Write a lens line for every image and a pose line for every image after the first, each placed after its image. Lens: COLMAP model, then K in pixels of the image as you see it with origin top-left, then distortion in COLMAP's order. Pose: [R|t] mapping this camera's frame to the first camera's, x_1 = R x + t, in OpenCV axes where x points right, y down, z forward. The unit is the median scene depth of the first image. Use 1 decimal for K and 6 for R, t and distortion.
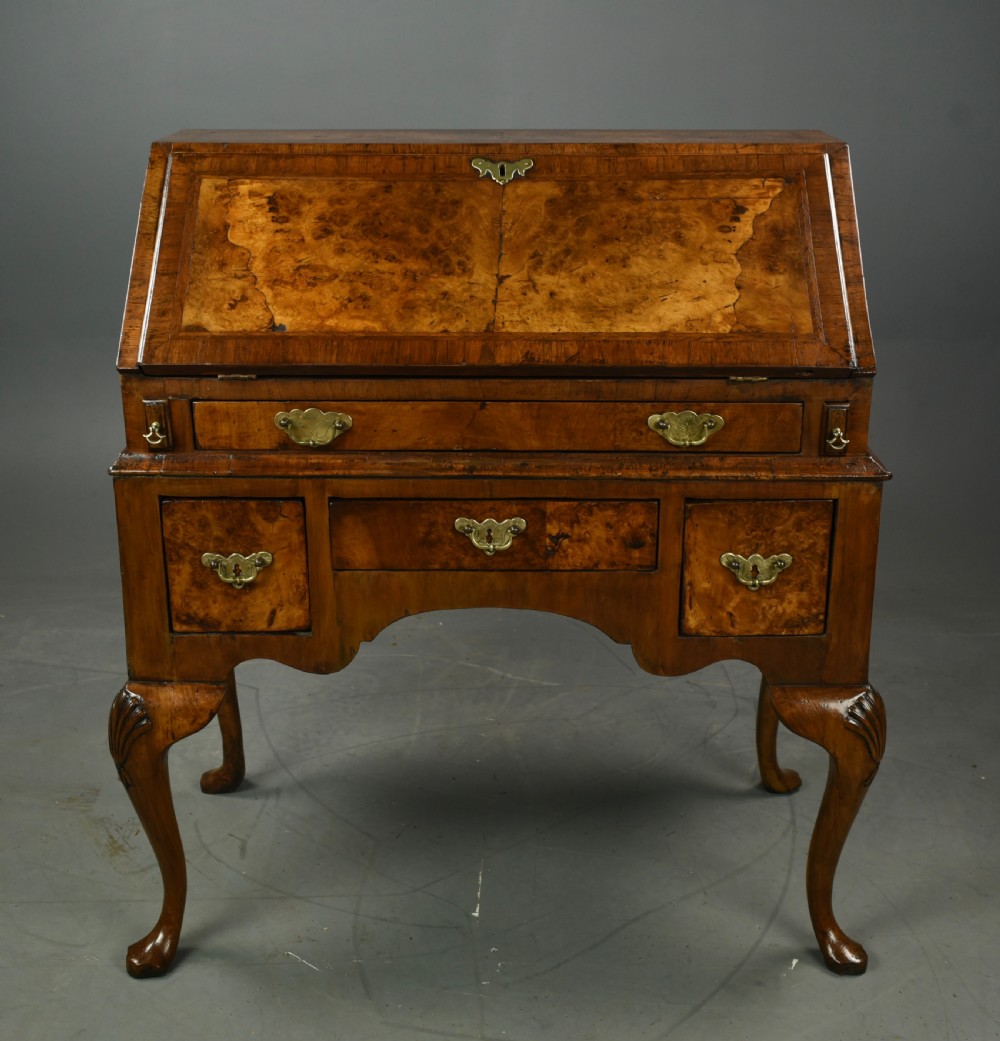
lens RADIAL K [[1440.1, 0, 498.2], [0, 1440.1, 523.7], [0, 0, 1]] dist [0.073577, -0.022288]
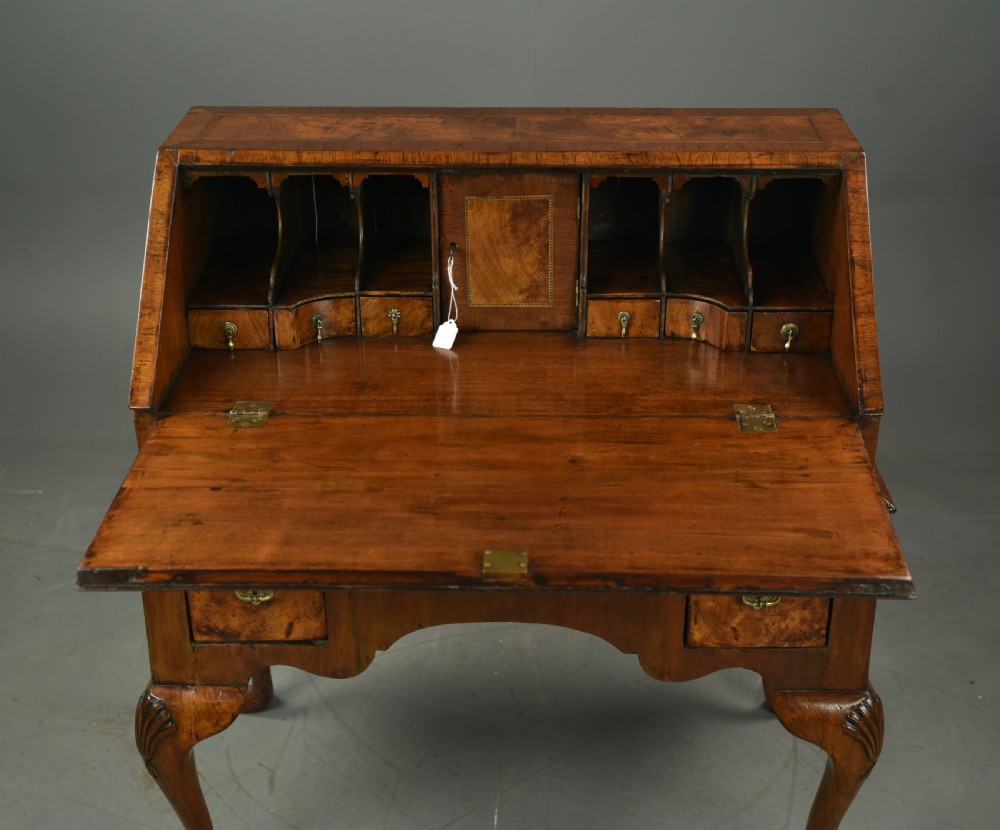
lens RADIAL K [[1380.7, 0, 518.5], [0, 1380.7, 417.3], [0, 0, 1]] dist [0.098310, 0.066813]
pose [[0.999955, 0.001385, -0.009418, 0.016280], [-0.000034, 0.989874, 0.141945, -0.229868], [0.009519, -0.141939, 0.989830, 0.041556]]
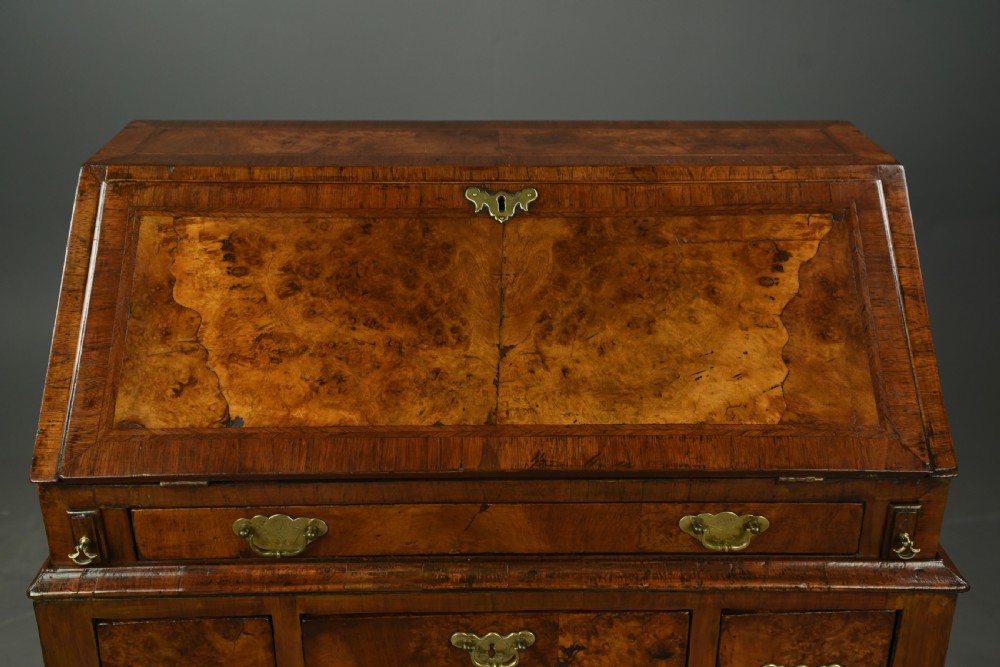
lens RADIAL K [[1071.7, 0, 504.0], [0, 1071.7, 340.5], [0, 0, 1]] dist [0.088349, 0.066792]
pose [[0.999345, -0.010043, 0.034773, -0.019219], [0.006698, 0.995453, 0.095015, -0.233131], [-0.035569, -0.094720, 0.994868, 0.378470]]
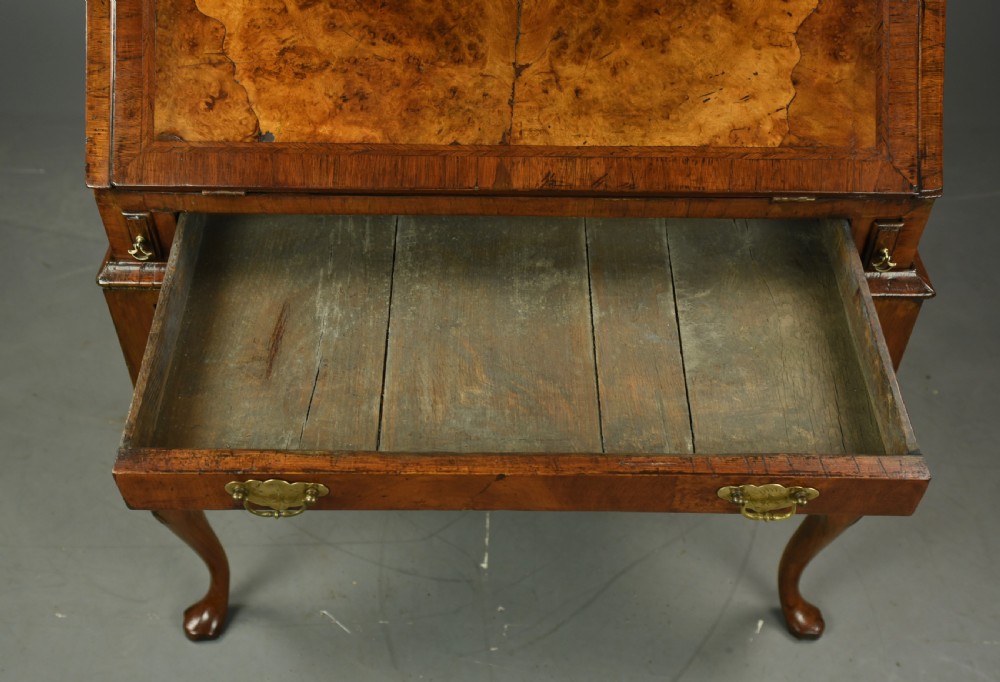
lens RADIAL K [[1100.7, 0, 486.1], [0, 1100.7, 376.5], [0, 0, 1]] dist [0.087098, 0.026618]
pose [[0.999995, 0.003147, -0.000427, -0.016643], [-0.002638, 0.898018, 0.439952, -0.294333], [0.001767, -0.439948, 0.898021, 0.321982]]
